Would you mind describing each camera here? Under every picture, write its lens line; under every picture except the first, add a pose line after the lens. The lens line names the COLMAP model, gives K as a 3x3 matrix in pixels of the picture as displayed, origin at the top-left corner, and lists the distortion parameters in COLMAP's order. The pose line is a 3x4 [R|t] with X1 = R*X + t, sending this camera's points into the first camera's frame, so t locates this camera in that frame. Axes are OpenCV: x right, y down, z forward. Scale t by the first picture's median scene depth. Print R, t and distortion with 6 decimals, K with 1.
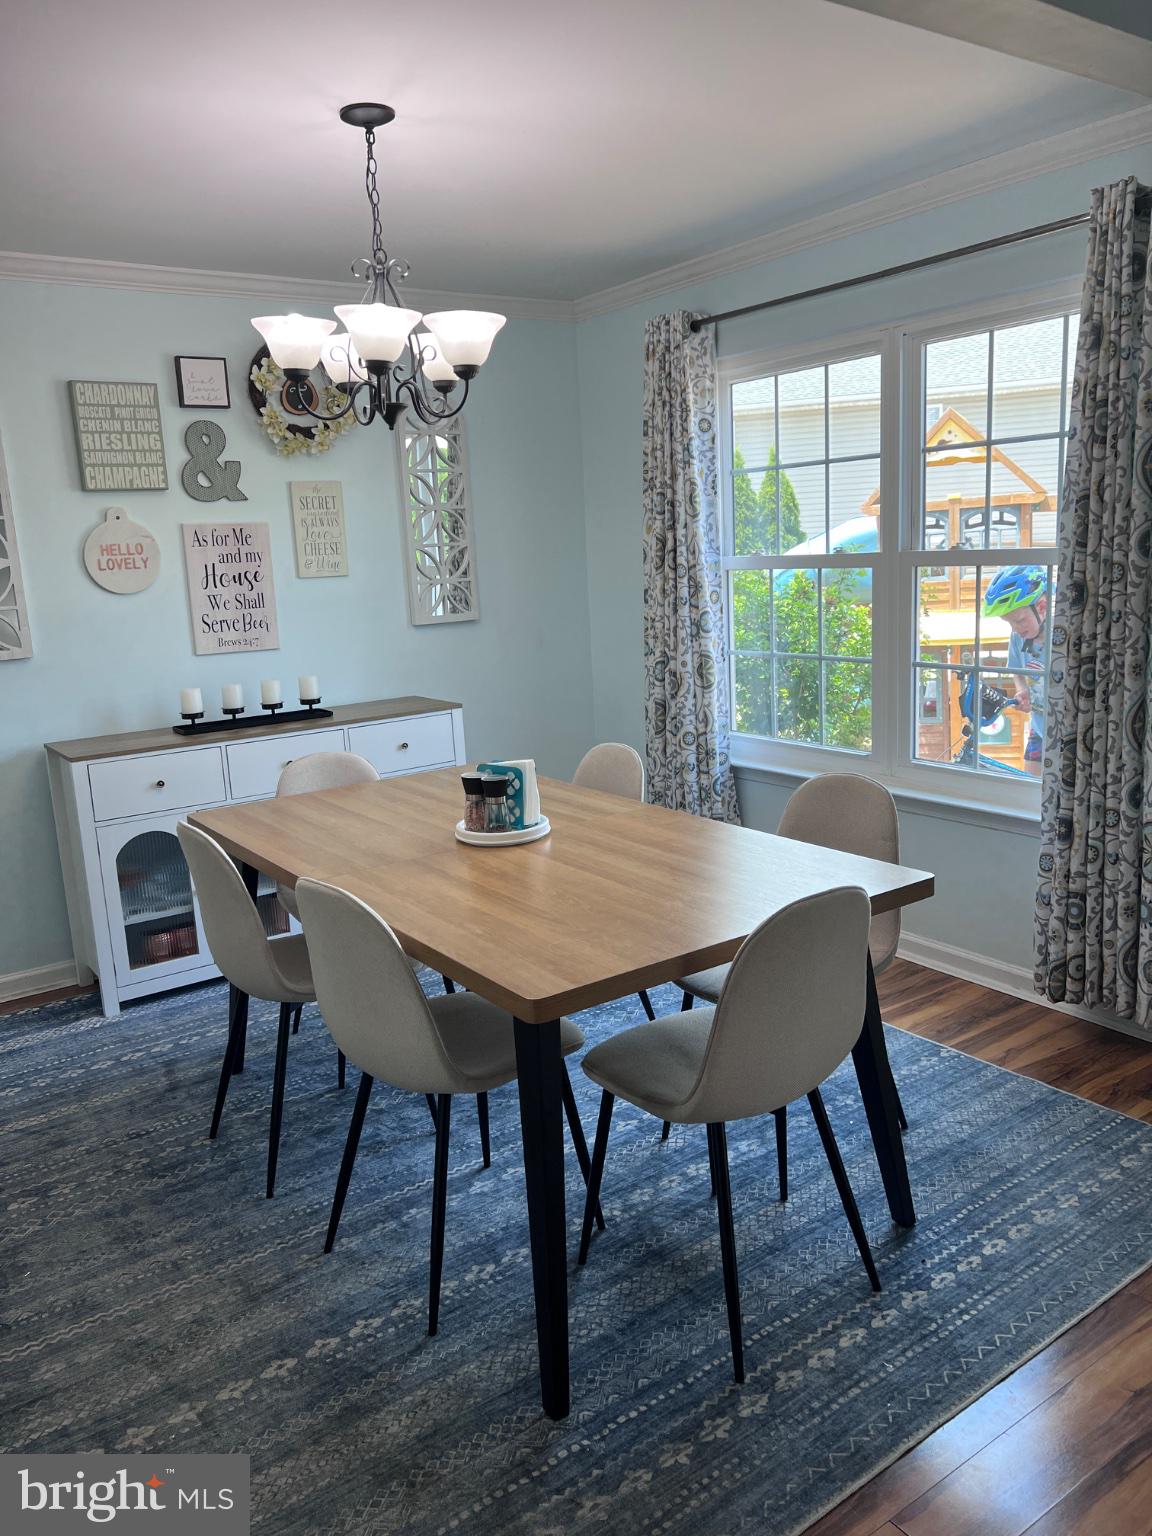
lens RADIAL K [[1152.5, 0, 574.5], [0, 1152.5, 768.7], [0, 0, 1]] dist [0.055734, -0.066190]
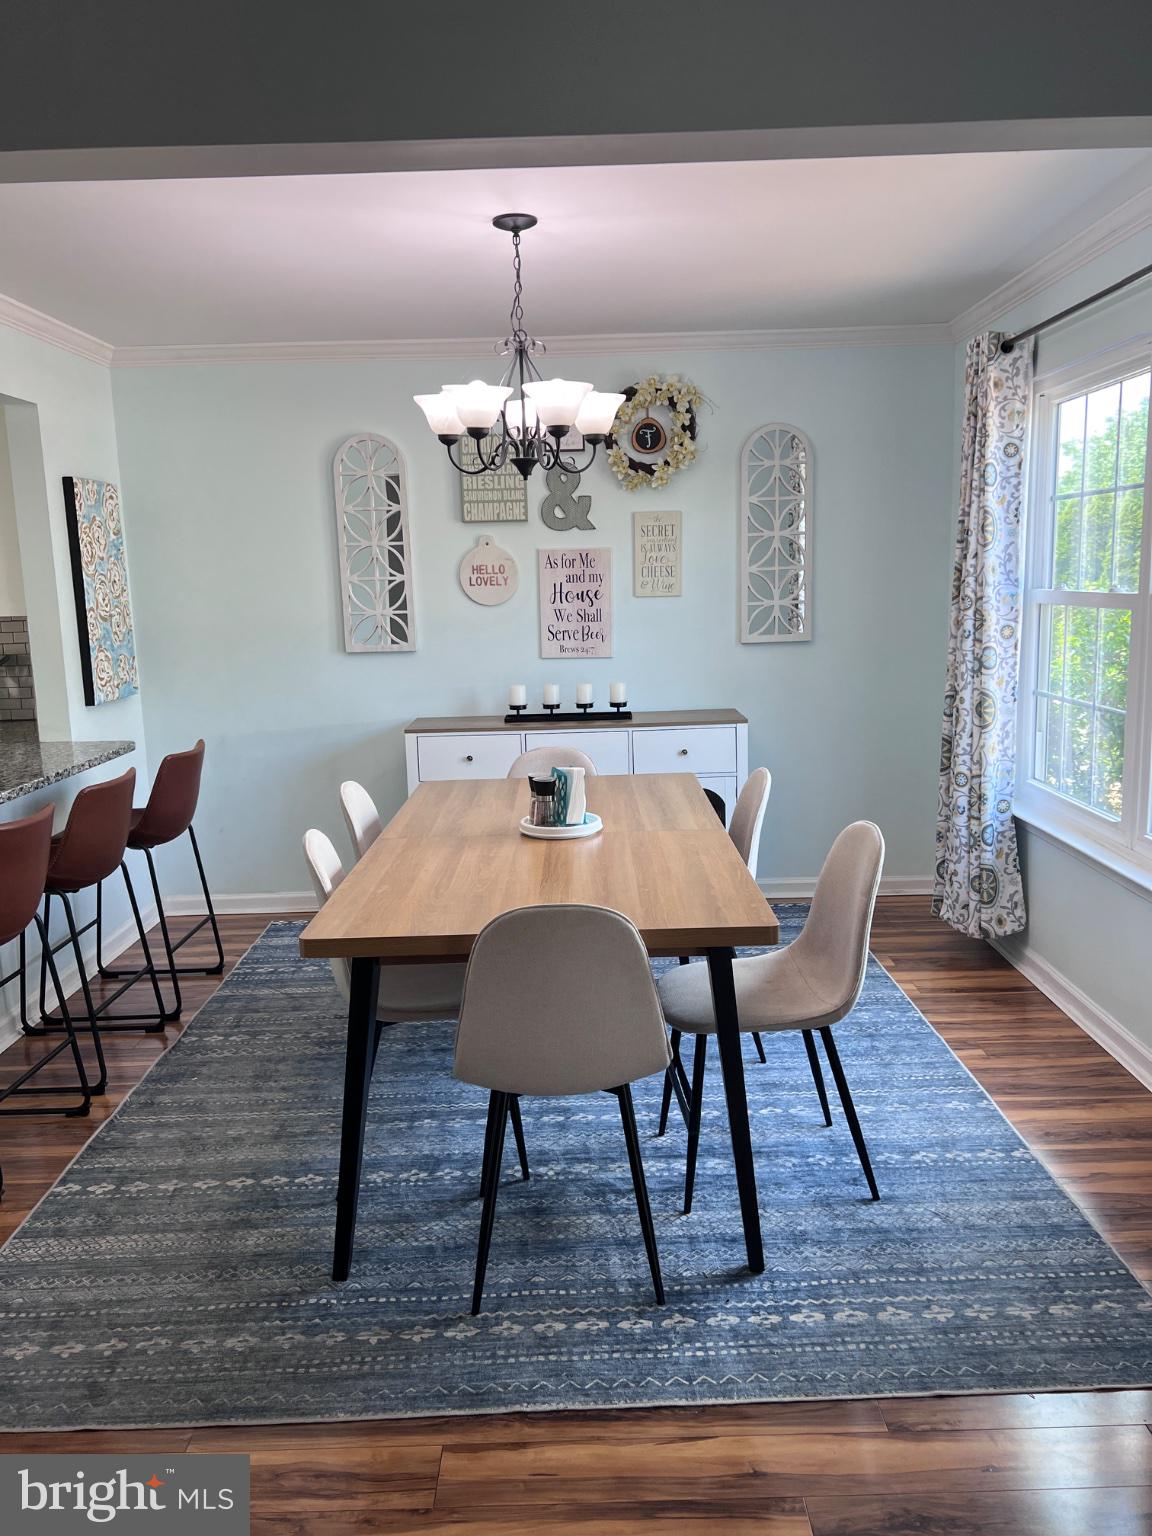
lens RADIAL K [[1152.5, 0, 583.6], [0, 1152.5, 767.8], [0, 0, 1]] dist [0.055734, -0.066190]
pose [[0.821240, 0.121864, -0.557418, 0.433862], [-0.124398, 0.991666, 0.033526, -0.033914], [0.556858, 0.041809, 0.829555, 0.043540]]
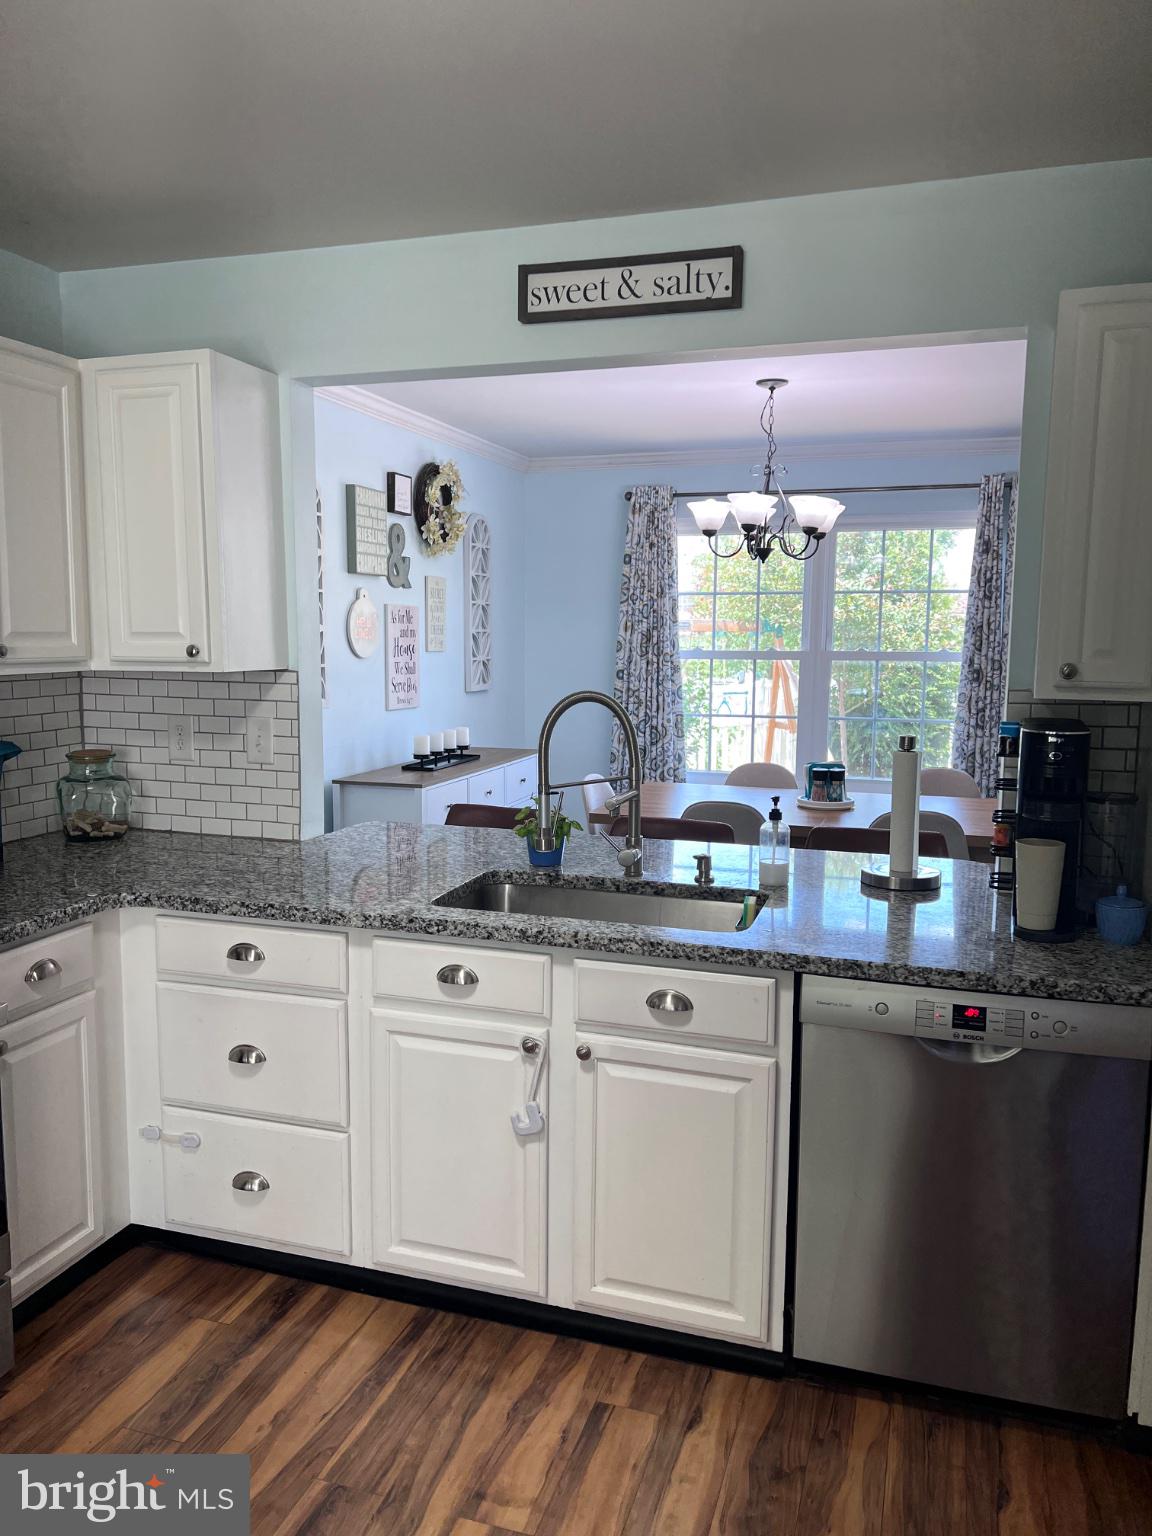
lens RADIAL K [[1152.5, 0, 573.9], [0, 1152.5, 776.9], [0, 0, 1]] dist [0.055734, -0.066190]
pose [[0.795511, -0.023401, 0.605487, -1.011780], [0.073417, 0.995615, -0.057979, 0.063106], [-0.601475, 0.090575, 0.793741, -0.085369]]
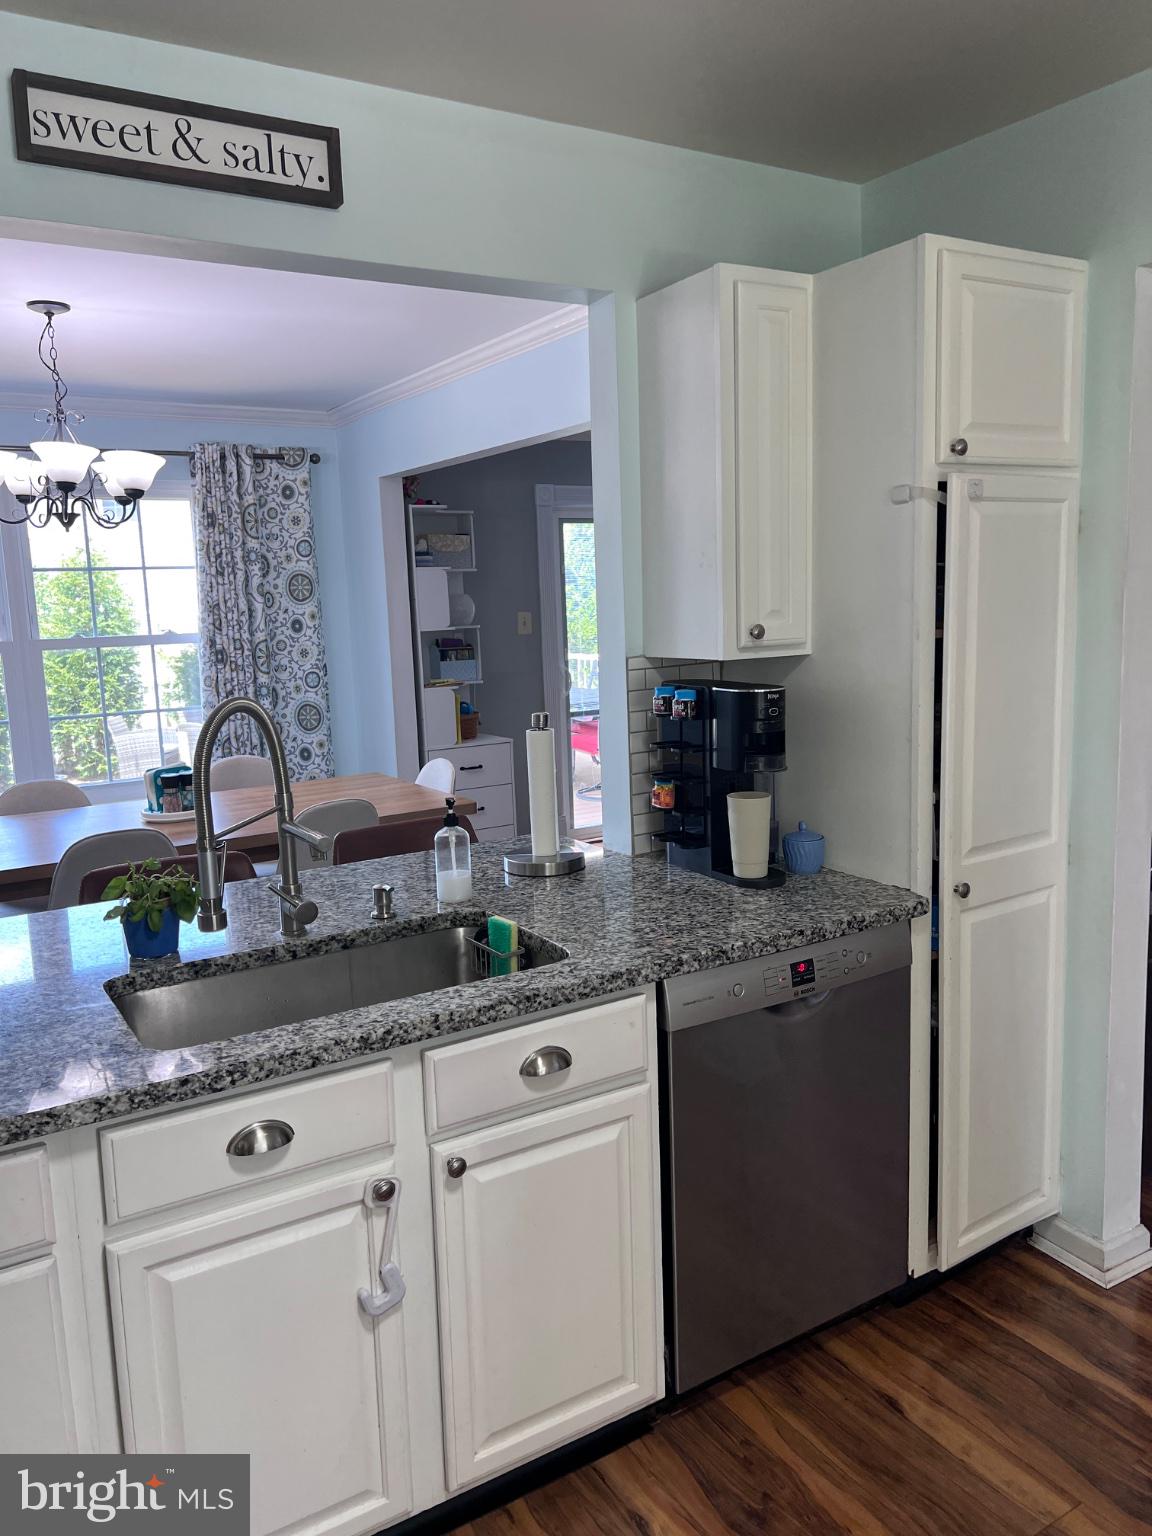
lens RADIAL K [[1152.5, 0, 579.3], [0, 1152.5, 766.5], [0, 0, 1]] dist [0.055734, -0.066190]
pose [[0.053736, -0.102212, 0.993310, -1.083235], [0.229094, 0.969476, 0.087366, -0.011191], [-0.971920, 0.222867, 0.075512, 0.286542]]
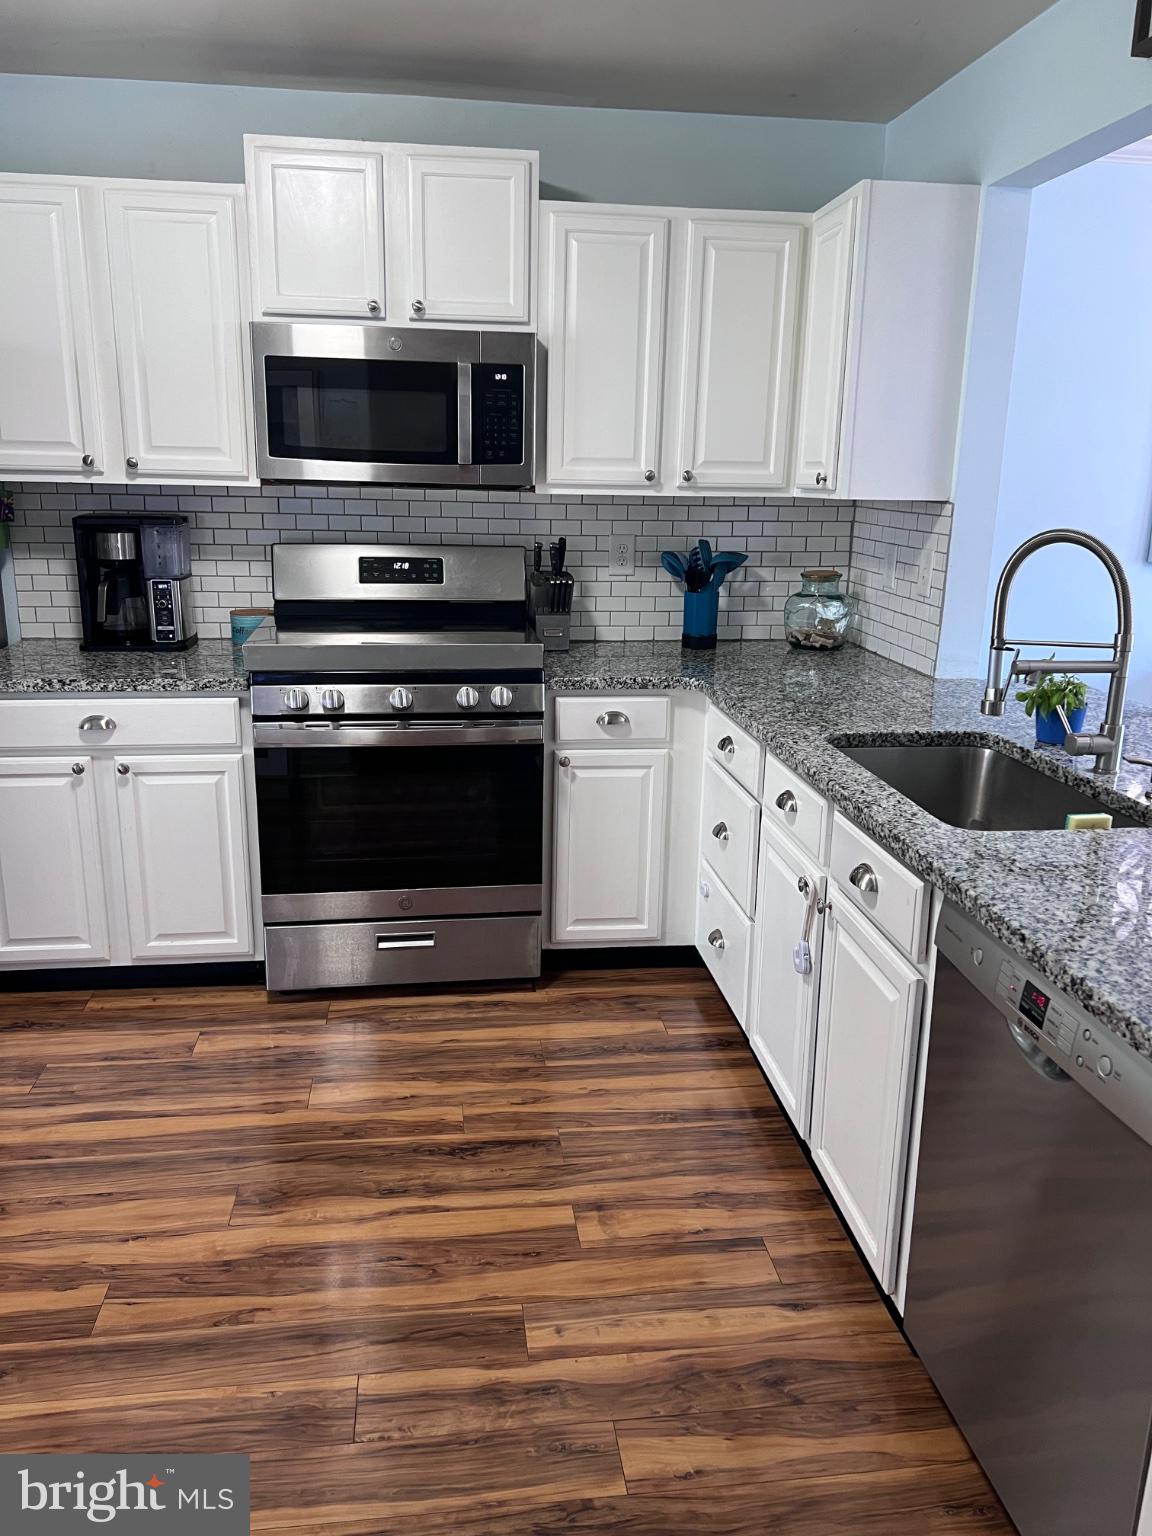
lens RADIAL K [[1152.5, 0, 578.9], [0, 1152.5, 763.7], [0, 0, 1]] dist [0.055734, -0.066190]
pose [[0.885369, 0.178645, -0.429194, -0.518472], [-0.151798, 0.983708, 0.096314, 0.065215], [0.439407, -0.020123, 0.898063, -0.162900]]
